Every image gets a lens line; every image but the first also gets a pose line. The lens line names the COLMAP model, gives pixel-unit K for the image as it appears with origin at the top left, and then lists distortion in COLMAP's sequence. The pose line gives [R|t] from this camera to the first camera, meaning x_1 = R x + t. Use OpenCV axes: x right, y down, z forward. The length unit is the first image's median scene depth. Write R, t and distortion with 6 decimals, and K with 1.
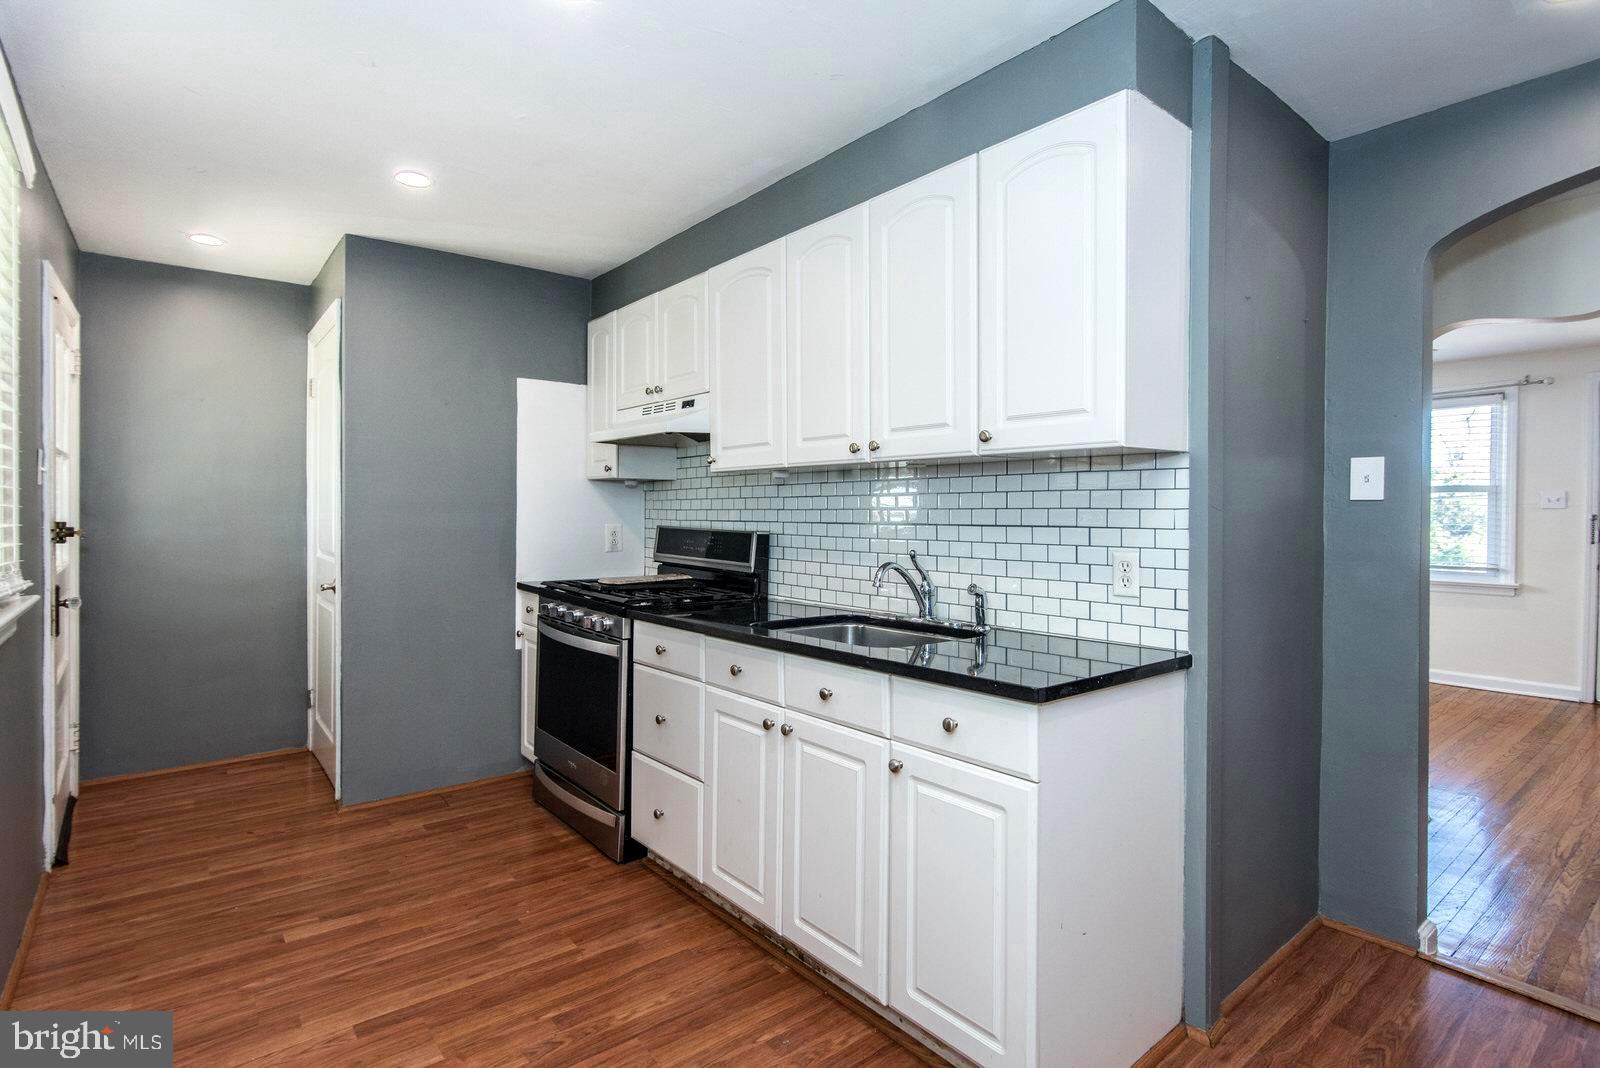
lens RADIAL K [[800.4, 0, 793.7], [0, 800.4, 542.8], [0, 0, 1]] dist [0.000899, 0.000492]
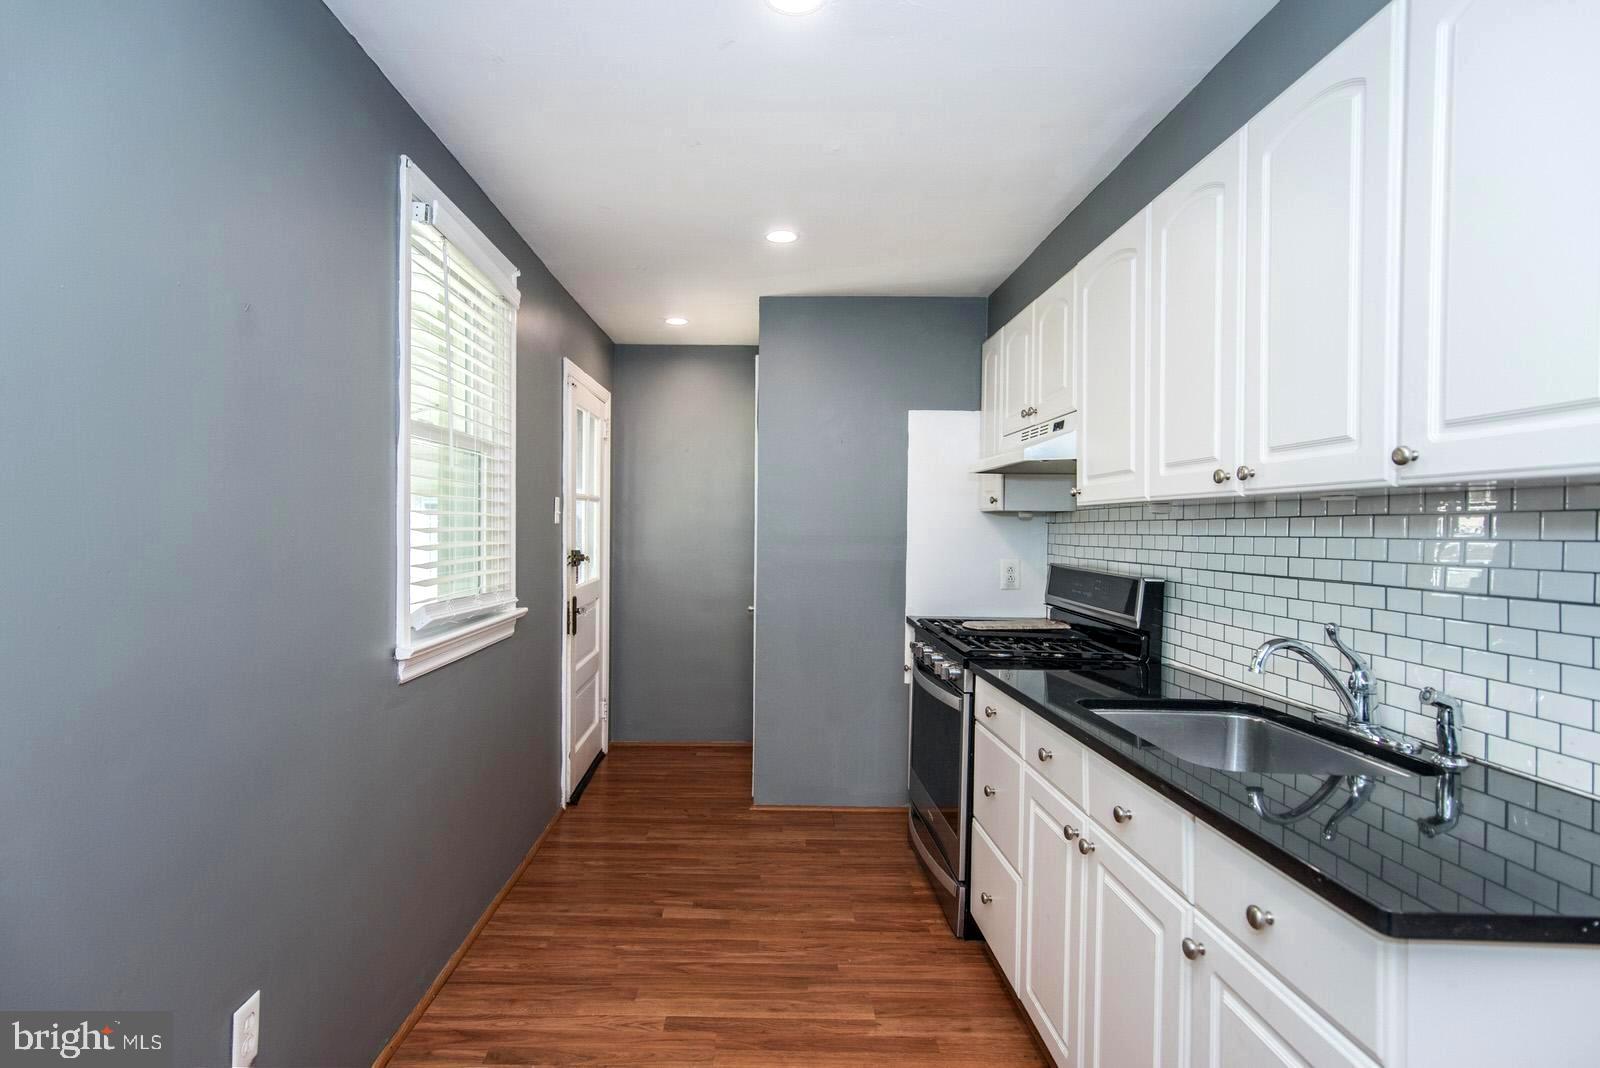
lens RADIAL K [[795.7, 0, 768.6], [0, 795.7, 557.6], [0, 0, 1]] dist [0.020316, 0.000120]
pose [[0.784961, 0.026531, -0.618977, 0.160665], [-0.029093, 0.999559, 0.005950, -0.029868], [0.618862, 0.013337, 0.785387, 0.145564]]
